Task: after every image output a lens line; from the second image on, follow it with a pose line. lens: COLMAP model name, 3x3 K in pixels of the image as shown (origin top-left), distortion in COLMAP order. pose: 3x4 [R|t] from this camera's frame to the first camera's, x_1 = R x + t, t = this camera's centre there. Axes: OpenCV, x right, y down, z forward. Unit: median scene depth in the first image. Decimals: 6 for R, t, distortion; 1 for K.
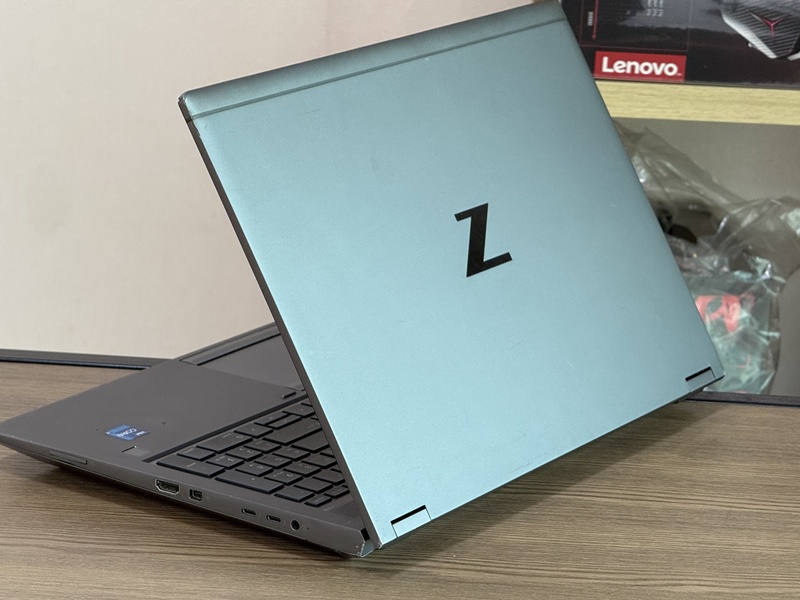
lens RADIAL K [[3356.2, 0, 397.2], [0, 3356.2, 300.8], [0, 0, 1]] dist [0.534678, 0.000000]
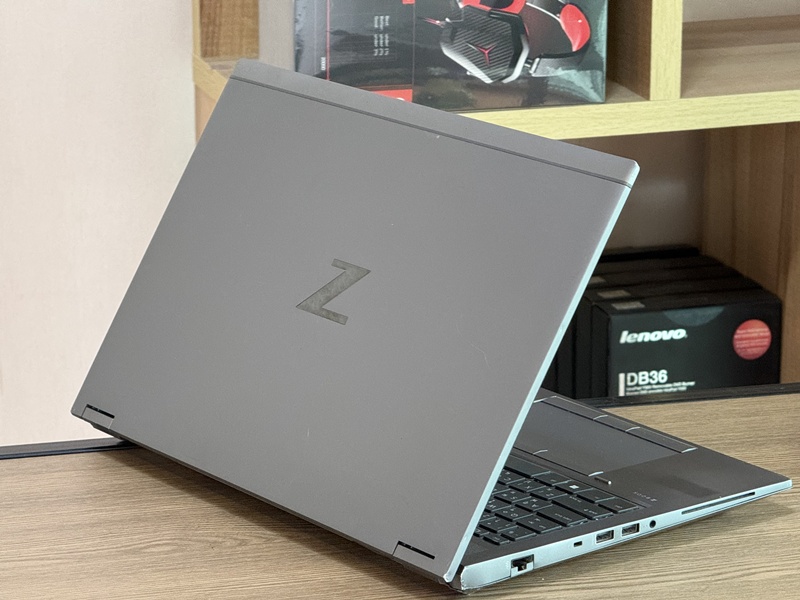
lens RADIAL K [[3356.2, 0, 401.9], [0, 3356.2, 301.4], [0, 0, 1]] dist [0.534678, 0.000000]
pose [[0.954171, -0.128278, 0.270376, -0.212602], [0.128573, 0.991559, 0.016698, -0.024657], [-0.270236, 0.018831, 0.962610, -0.014322]]
